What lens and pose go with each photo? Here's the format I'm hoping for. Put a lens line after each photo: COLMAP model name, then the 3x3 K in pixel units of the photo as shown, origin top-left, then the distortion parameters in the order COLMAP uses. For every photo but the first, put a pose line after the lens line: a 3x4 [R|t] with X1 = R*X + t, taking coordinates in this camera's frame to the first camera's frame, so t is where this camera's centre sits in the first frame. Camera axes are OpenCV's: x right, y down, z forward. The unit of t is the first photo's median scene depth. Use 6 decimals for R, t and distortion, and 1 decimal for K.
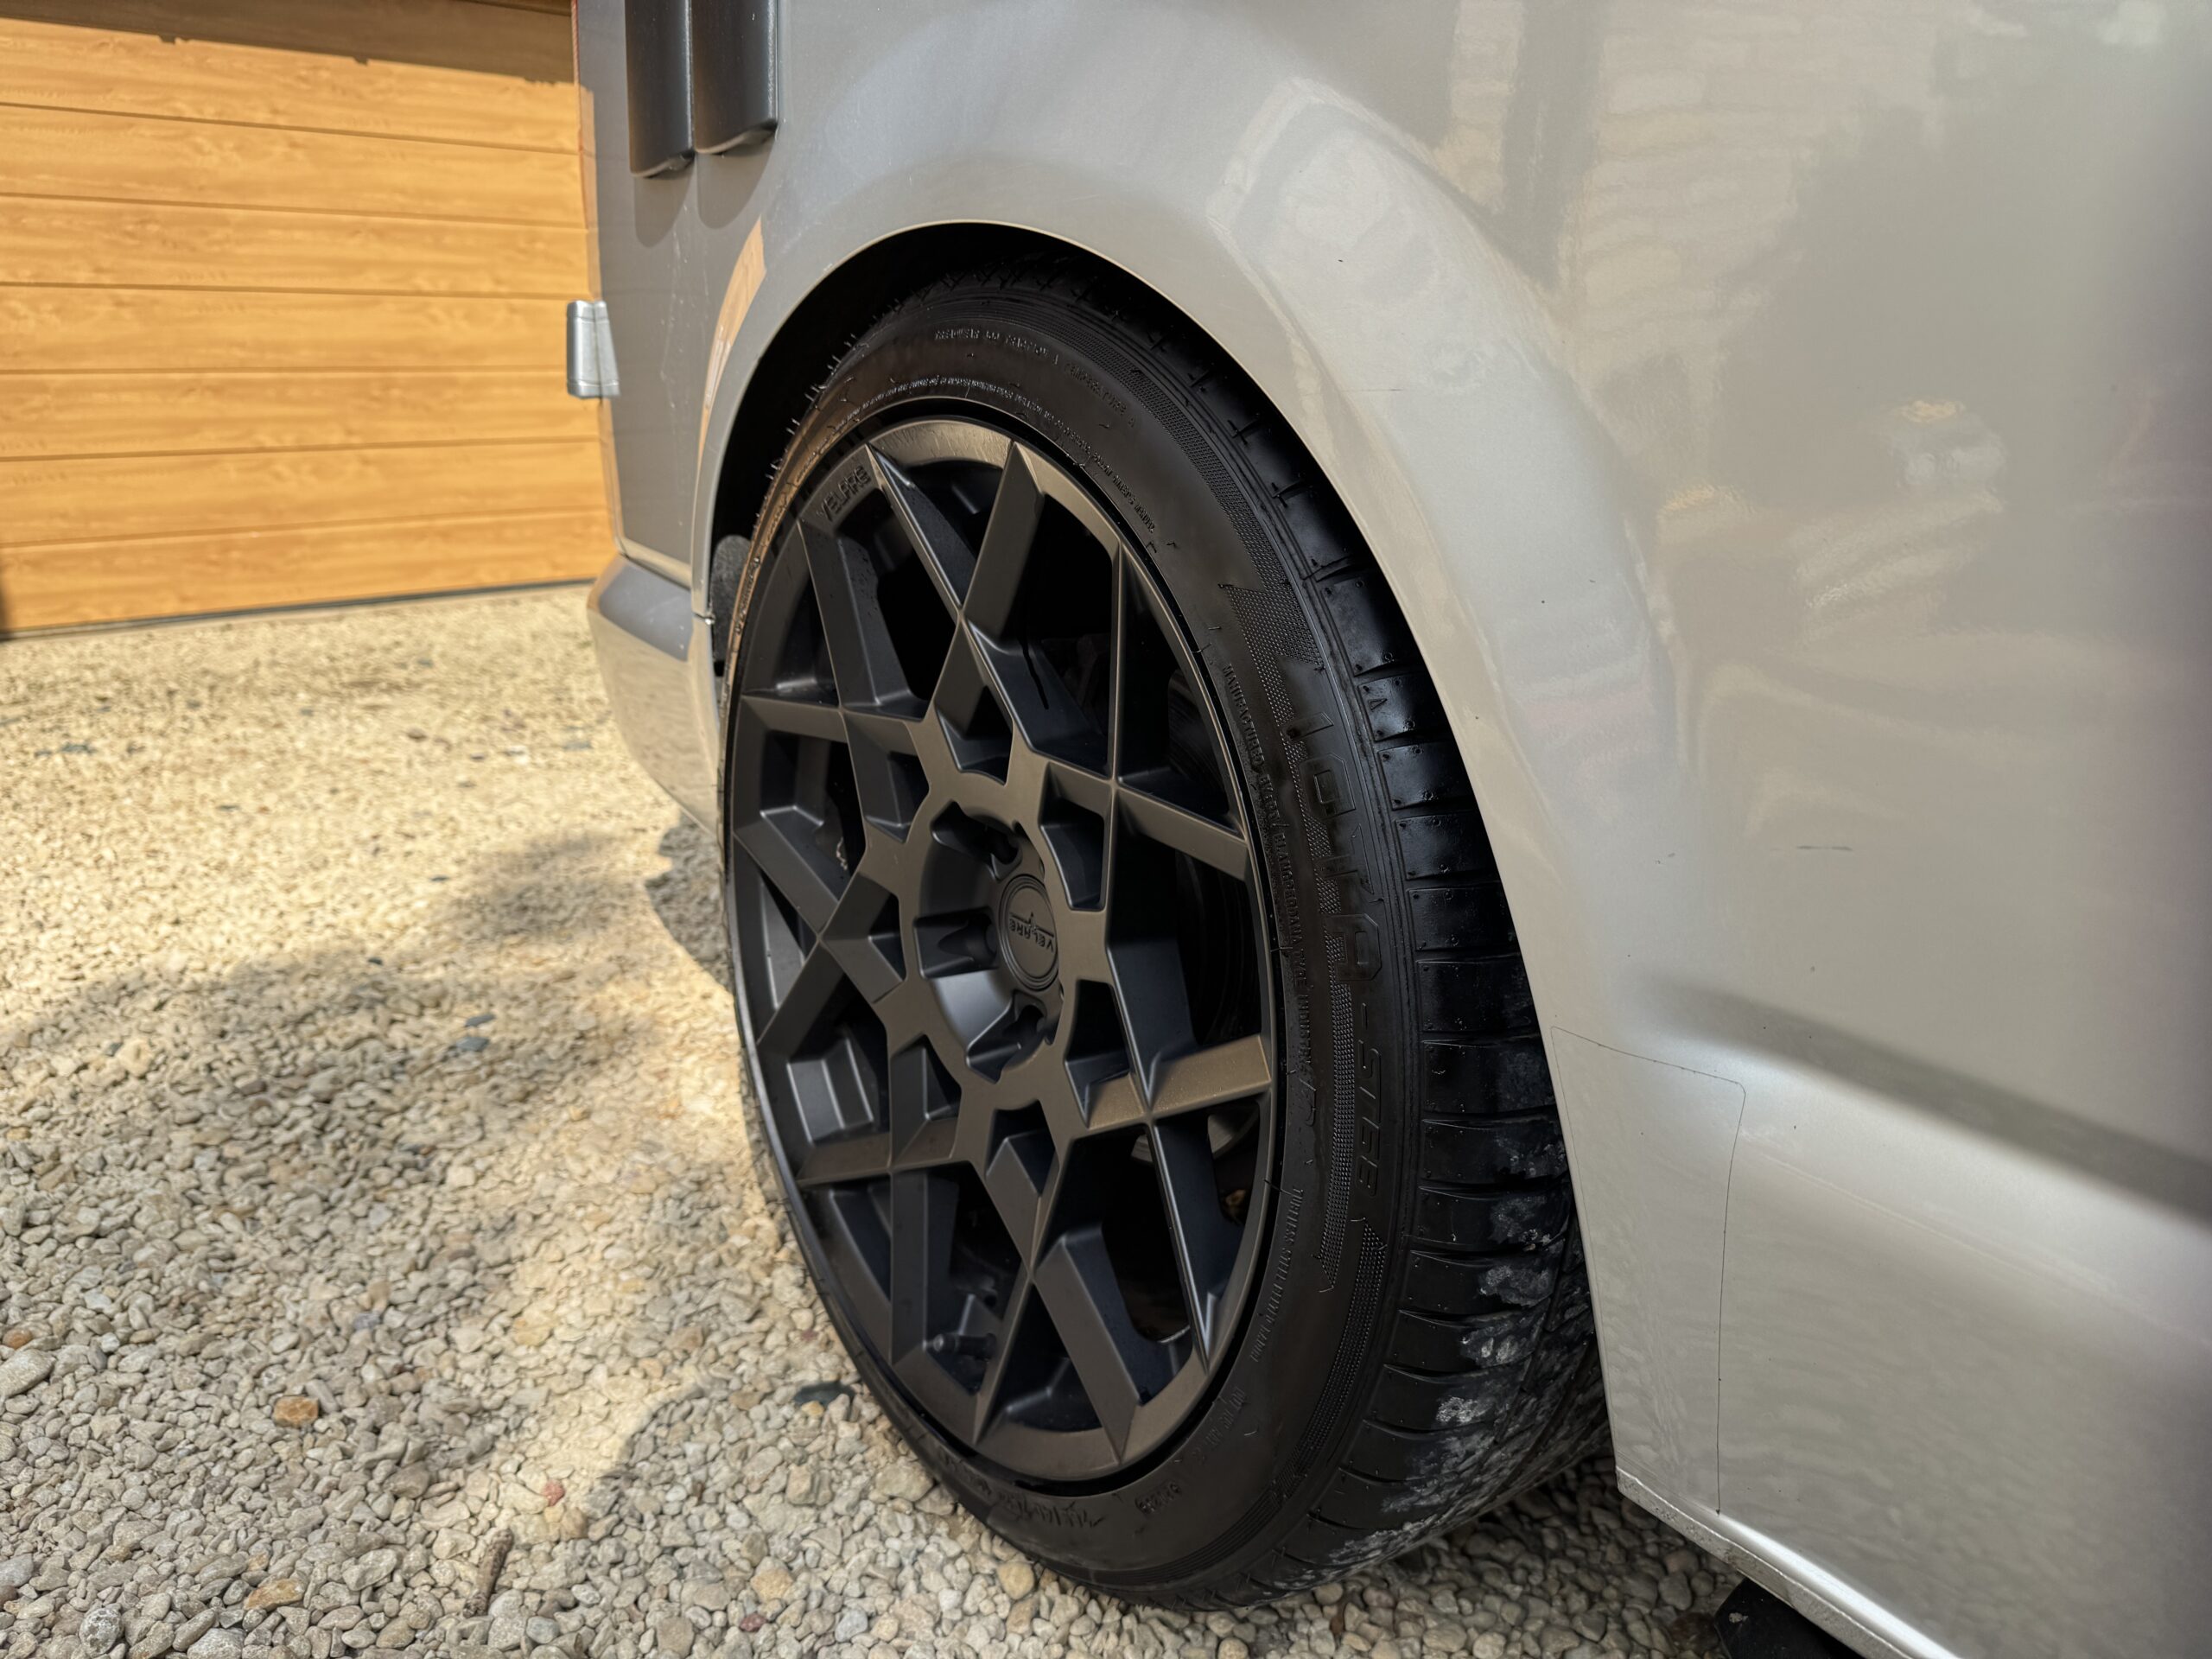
lens RADIAL K [[1604.0, 0, 1106.0], [0, 1604.0, 829.5], [0, 0, 1]] dist [0.001194, -0.001510]
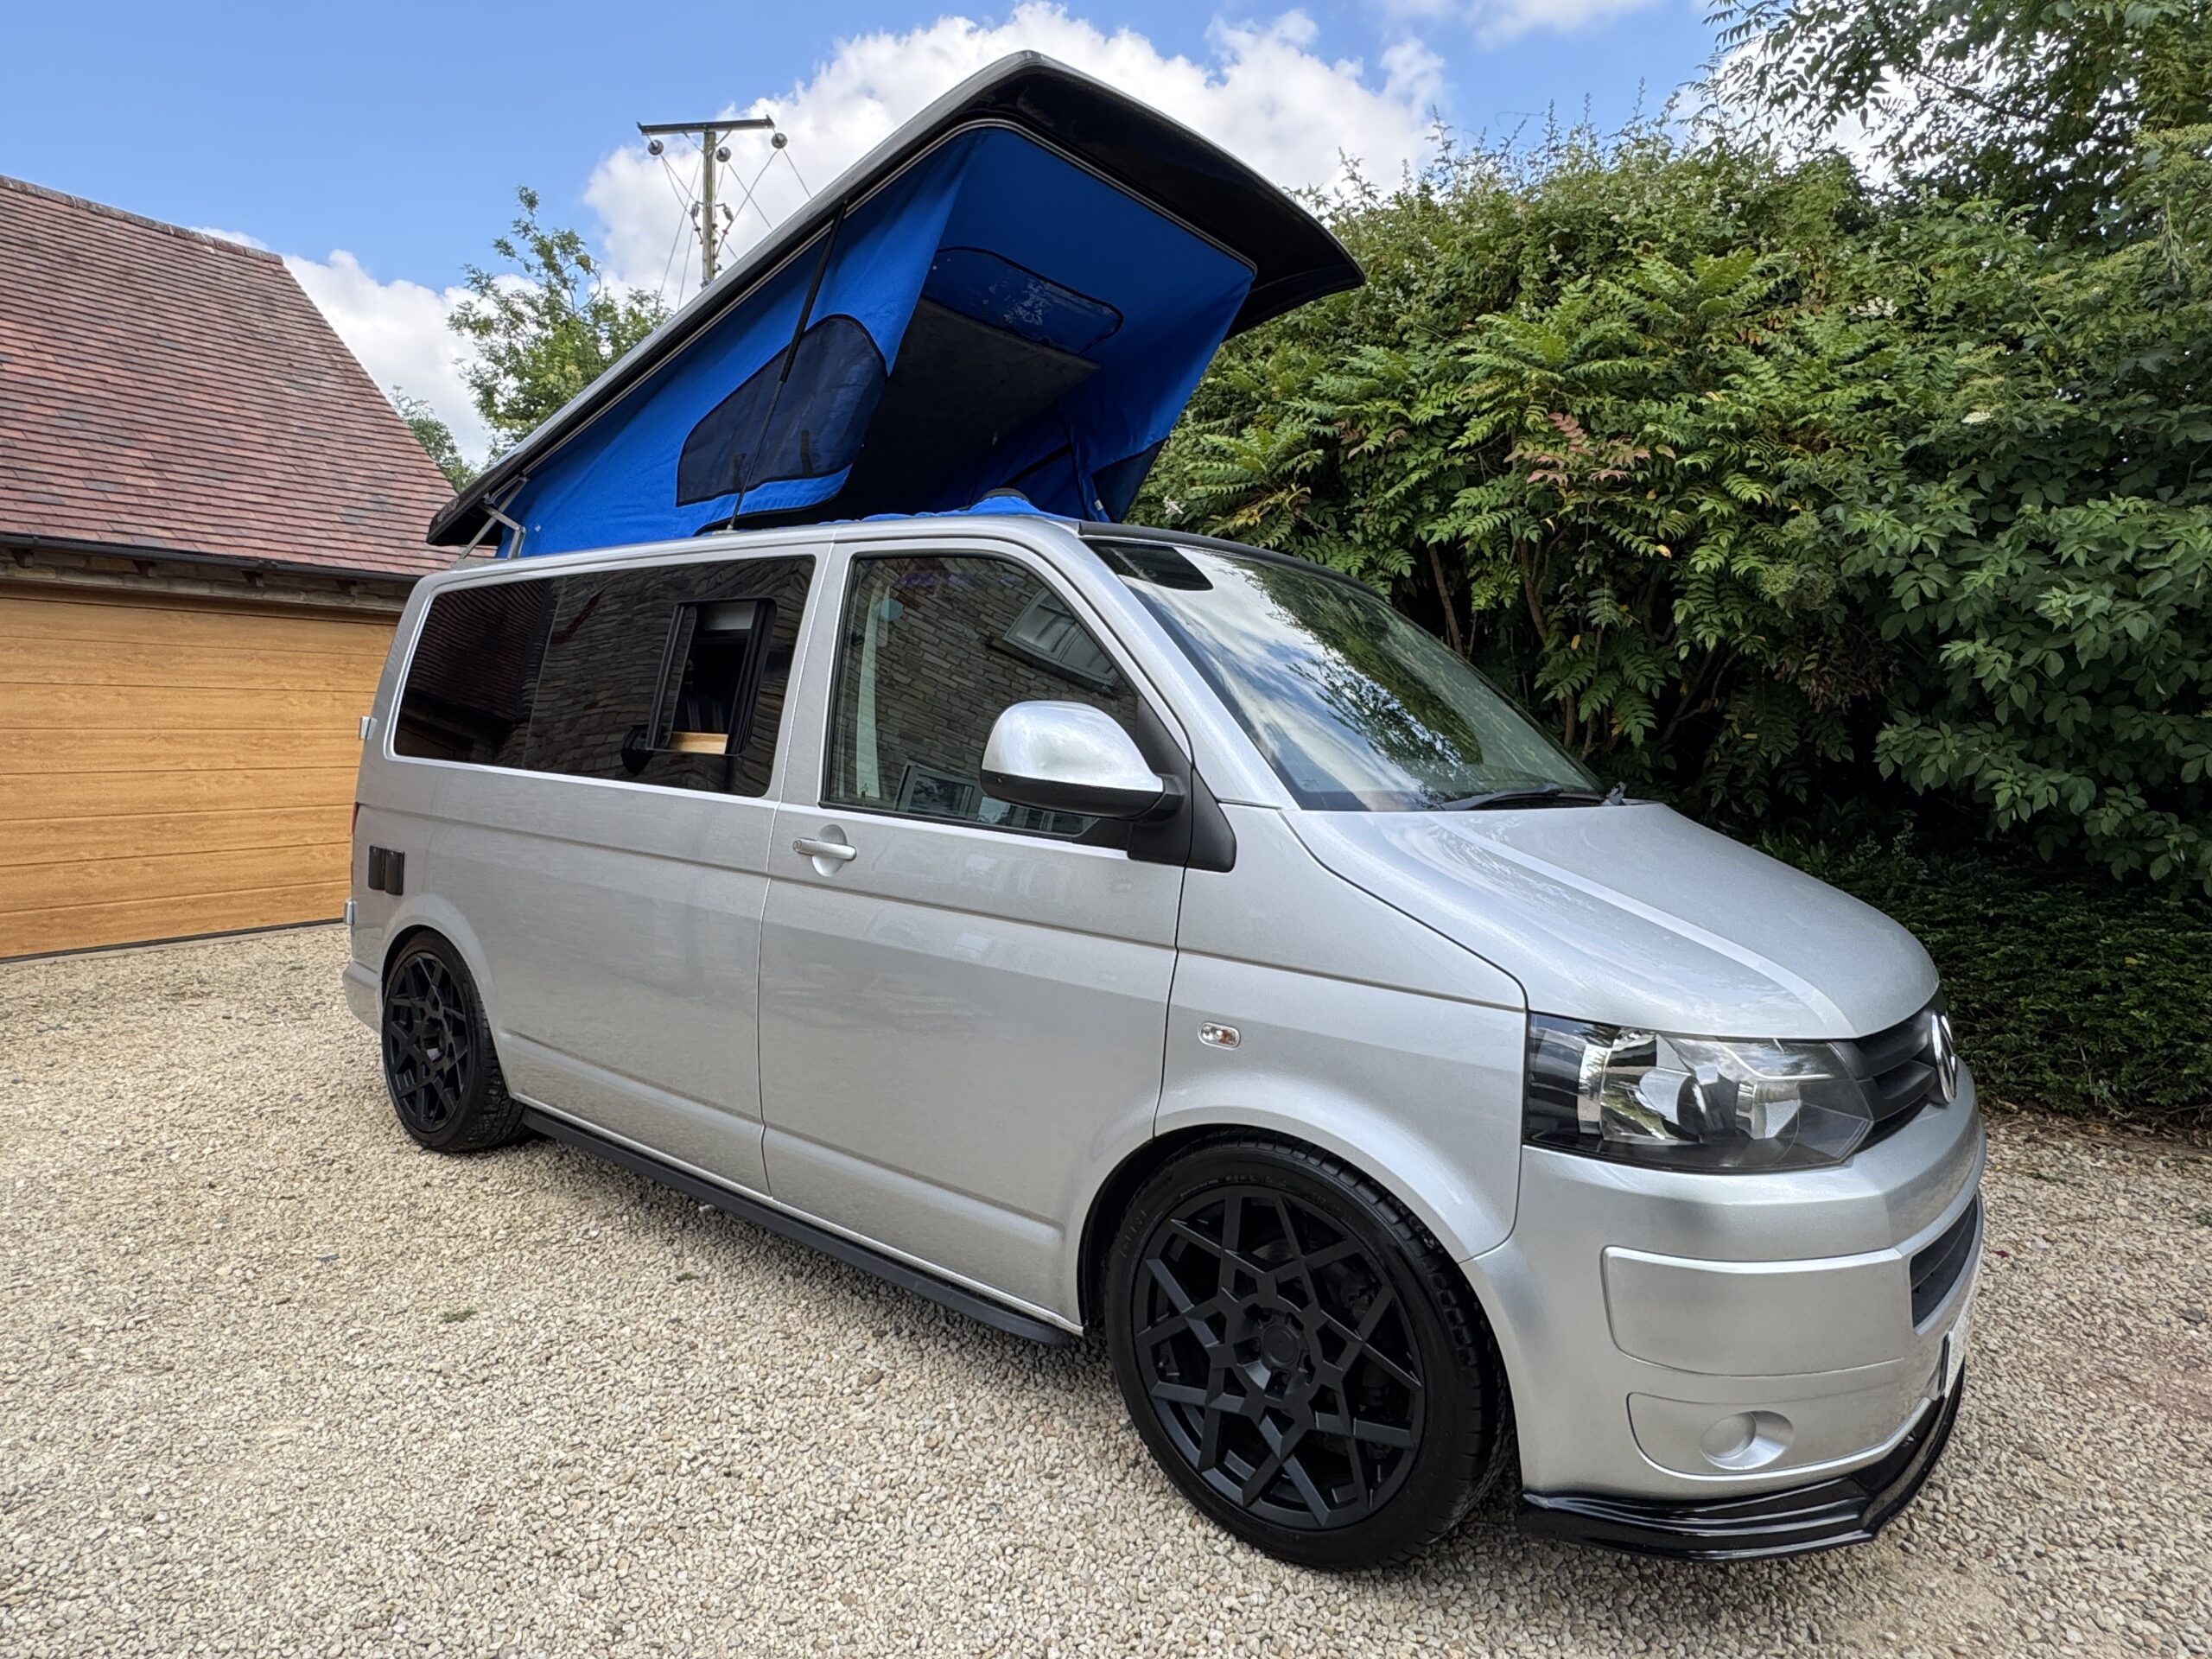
lens RADIAL K [[1302.0, 0, 1101.5], [0, 1302.0, 828.1], [0, 0, 1]] dist [0.001434, -0.001482]
pose [[0.959615, -0.001361, 0.281315, 0.158899], [0.054441, 0.981983, -0.180958, 0.052095], [-0.276000, 0.188965, 0.942399, -0.736650]]
